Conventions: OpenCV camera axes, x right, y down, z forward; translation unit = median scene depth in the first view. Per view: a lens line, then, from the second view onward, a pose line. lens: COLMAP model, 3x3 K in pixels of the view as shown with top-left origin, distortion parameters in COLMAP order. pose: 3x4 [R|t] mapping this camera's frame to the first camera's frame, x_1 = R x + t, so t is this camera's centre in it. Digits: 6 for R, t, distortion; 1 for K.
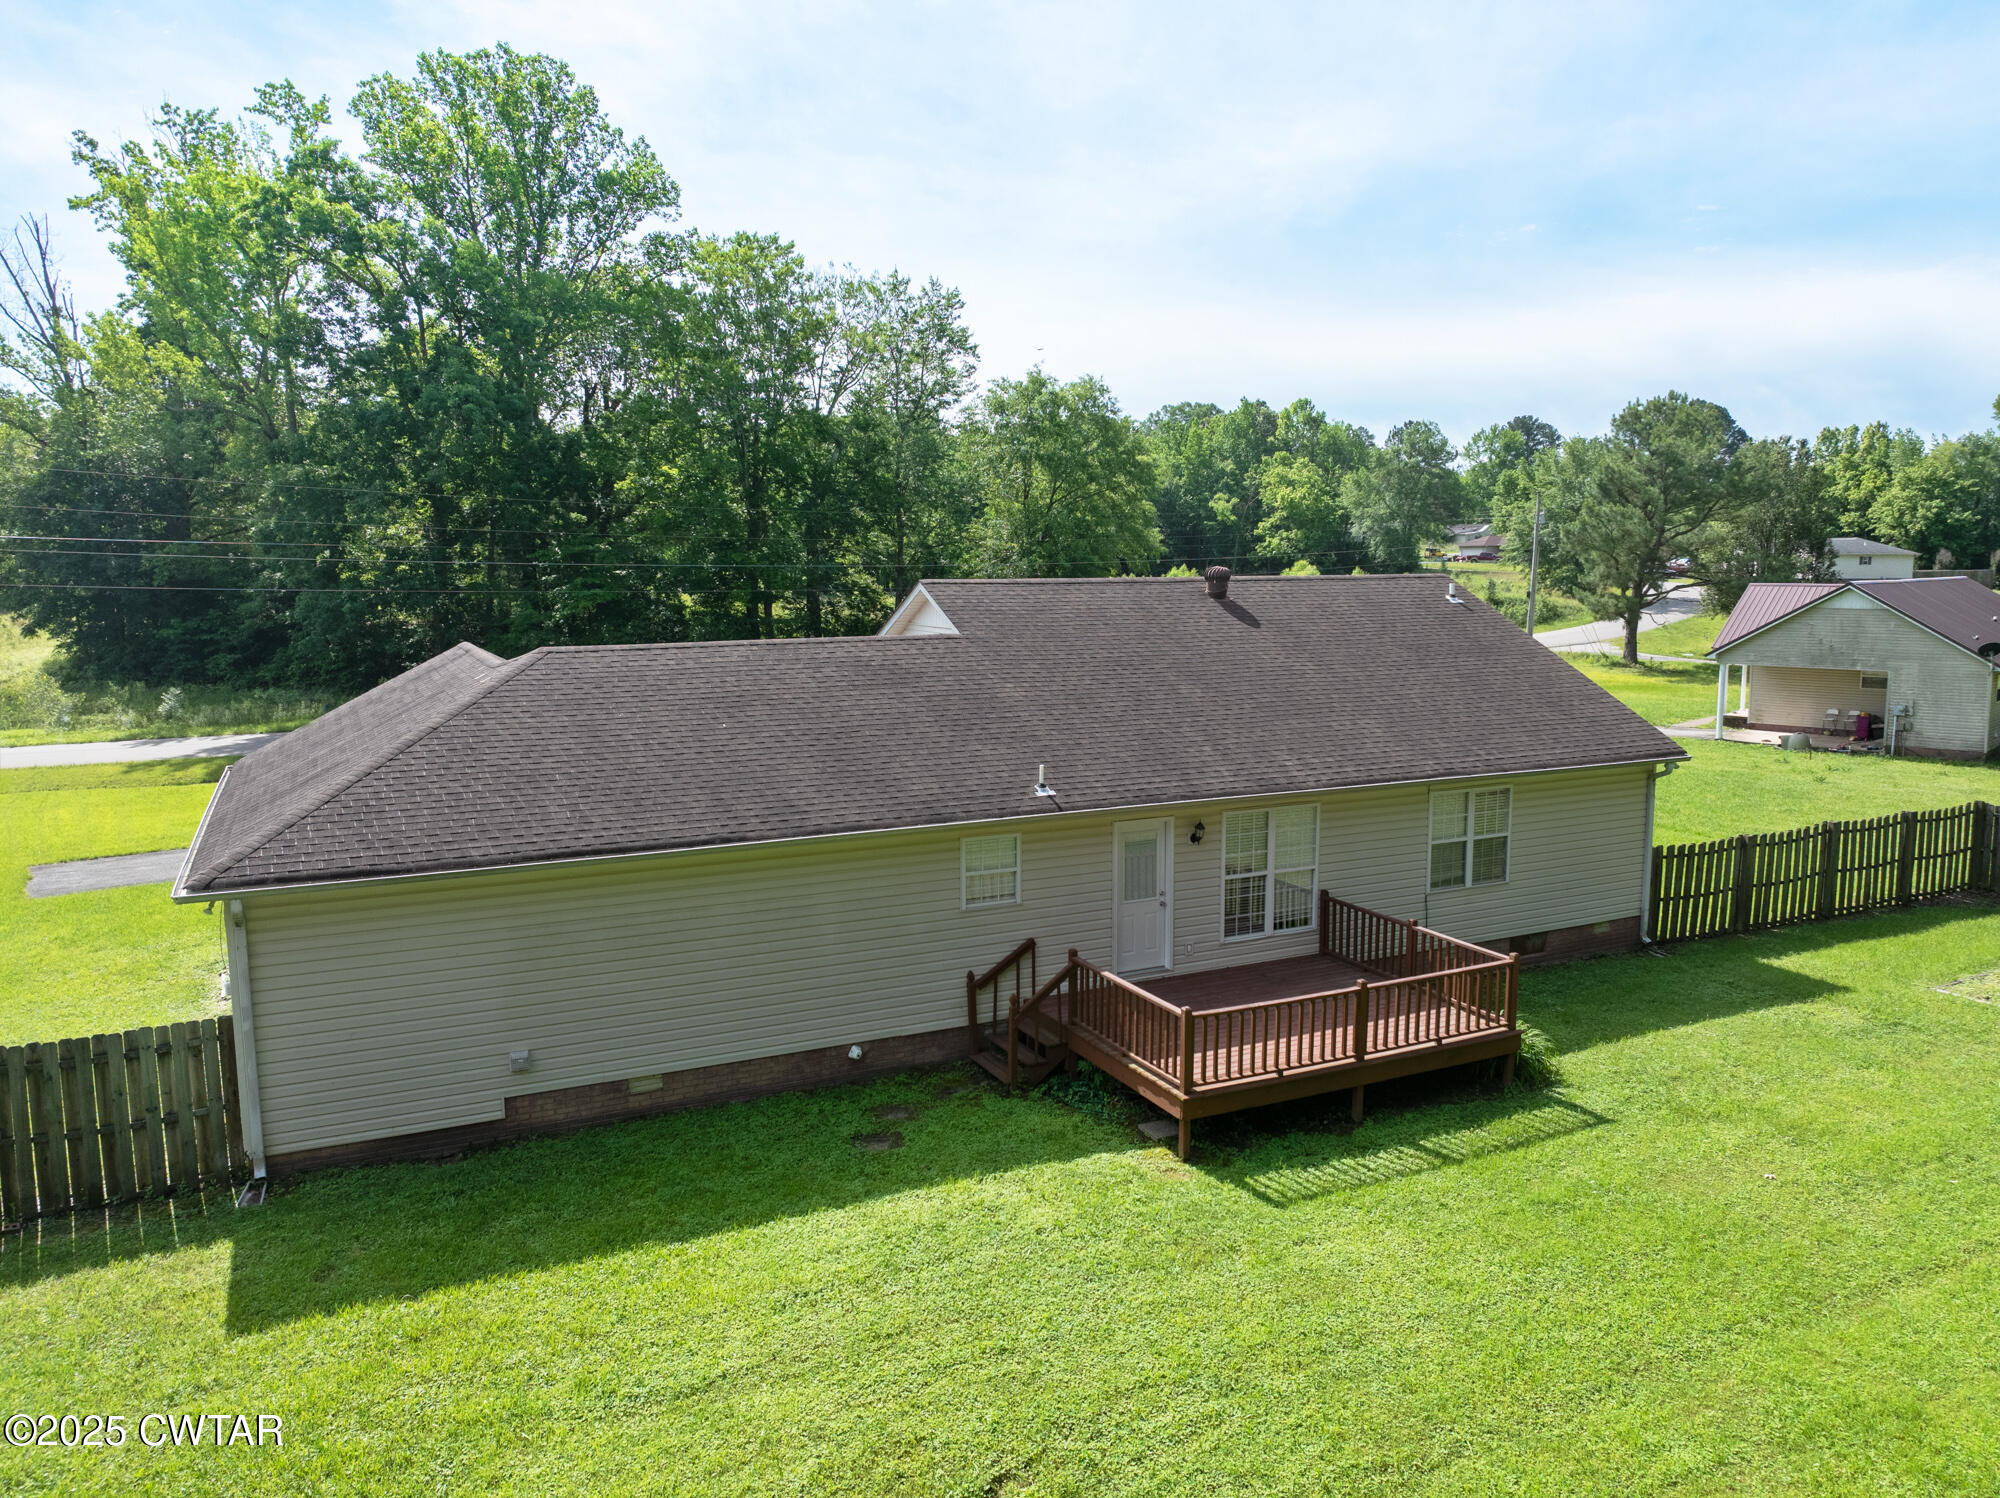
lens RADIAL K [[1394.7, 0, 1001.8], [0, 1394.7, 779.4], [0, 0, 1]] dist [-0.026808, 0.005869]
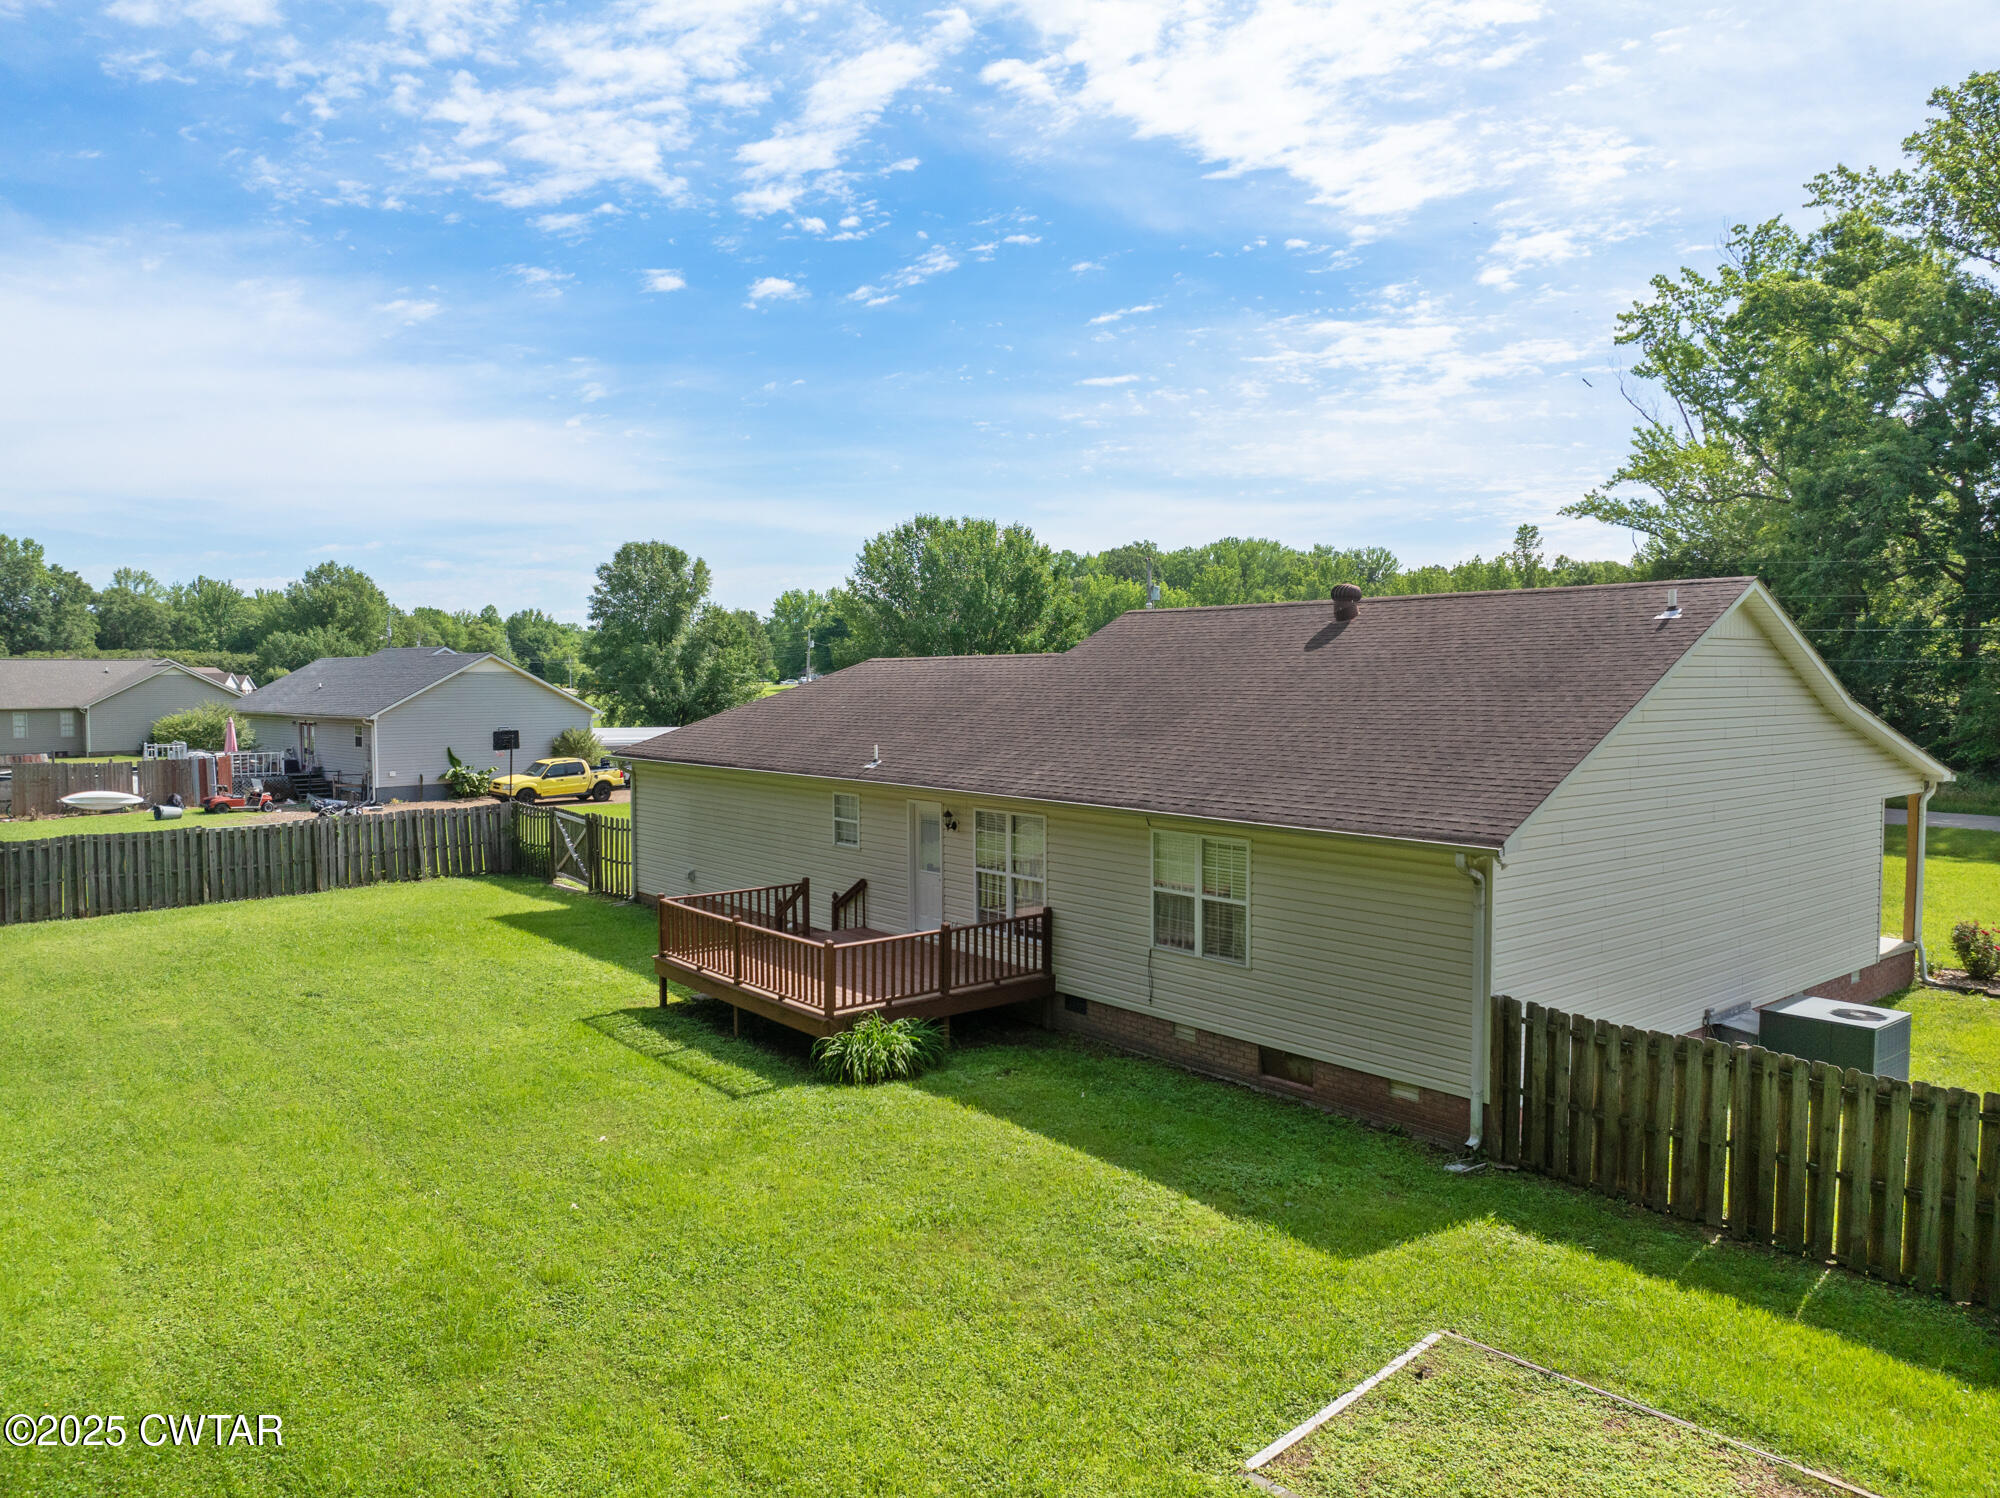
lens RADIAL K [[1394.7, 0, 1001.8], [0, 1394.7, 779.4], [0, 0, 1]] dist [-0.026808, 0.005869]
pose [[0.222817, 0.076184, -0.971879, 1.116333], [-0.145412, 0.988386, 0.044141, -0.045099], [0.963954, 0.131488, 0.231307, 0.703058]]
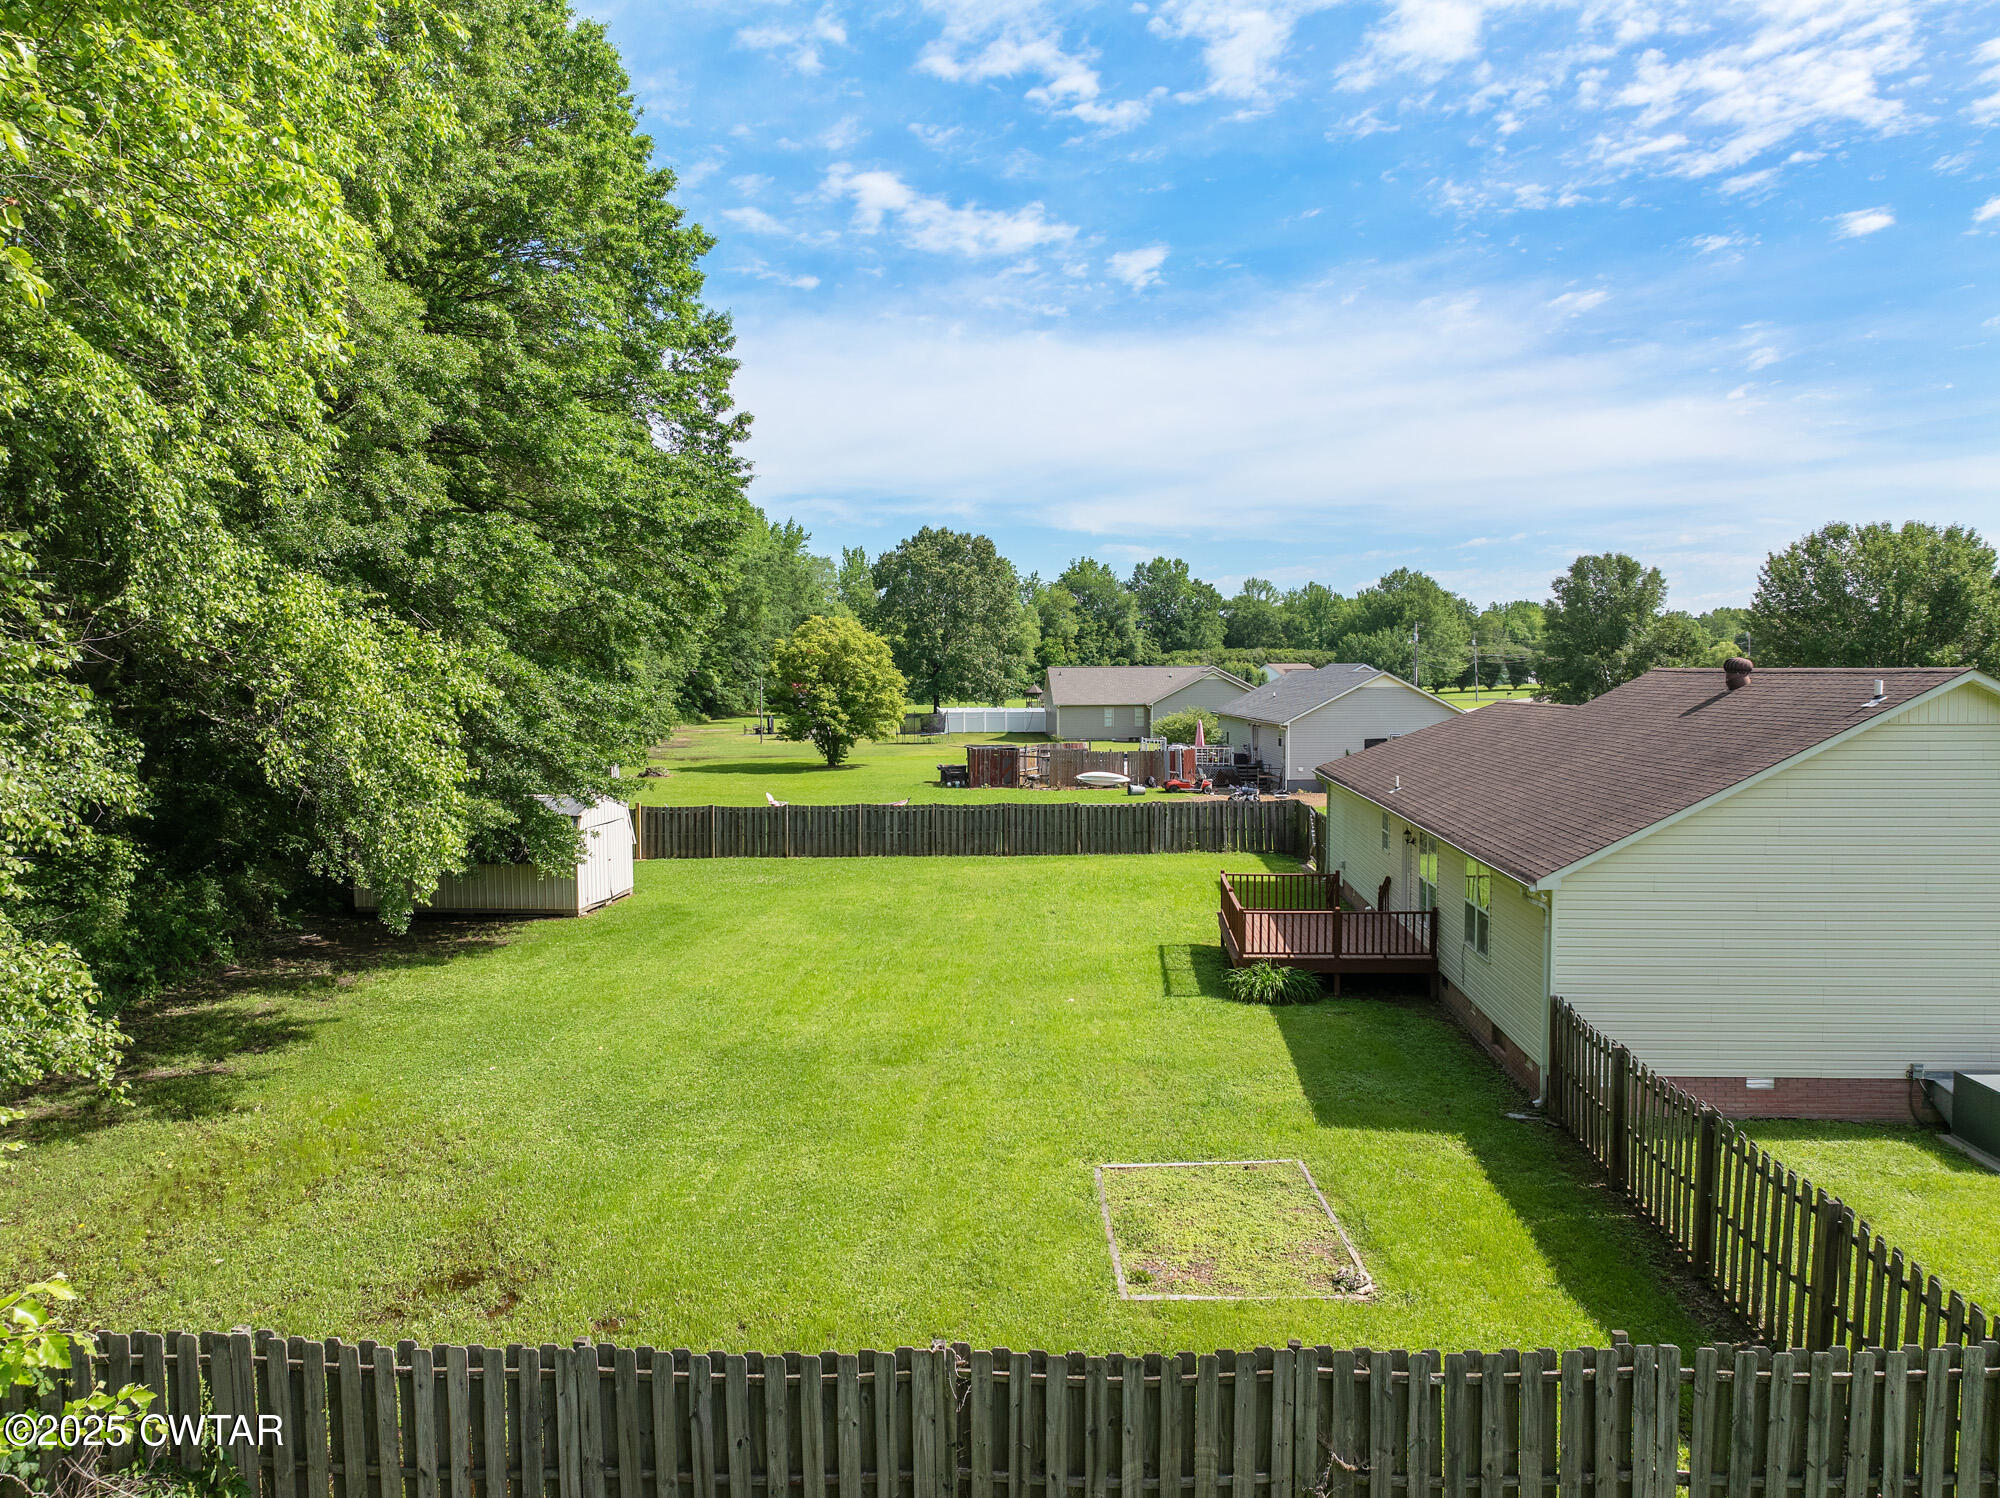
lens RADIAL K [[1463.0, 0, 1000.0], [0, 1463.0, 749.0], [0, 0, 1]] dist [-0.190378, 0.063719]
pose [[-0.543580, 0.059761, -0.837227, 1.485147], [-0.114796, 0.982796, 0.144685, -0.197035], [0.831470, 0.174758, -0.527368, 1.268749]]
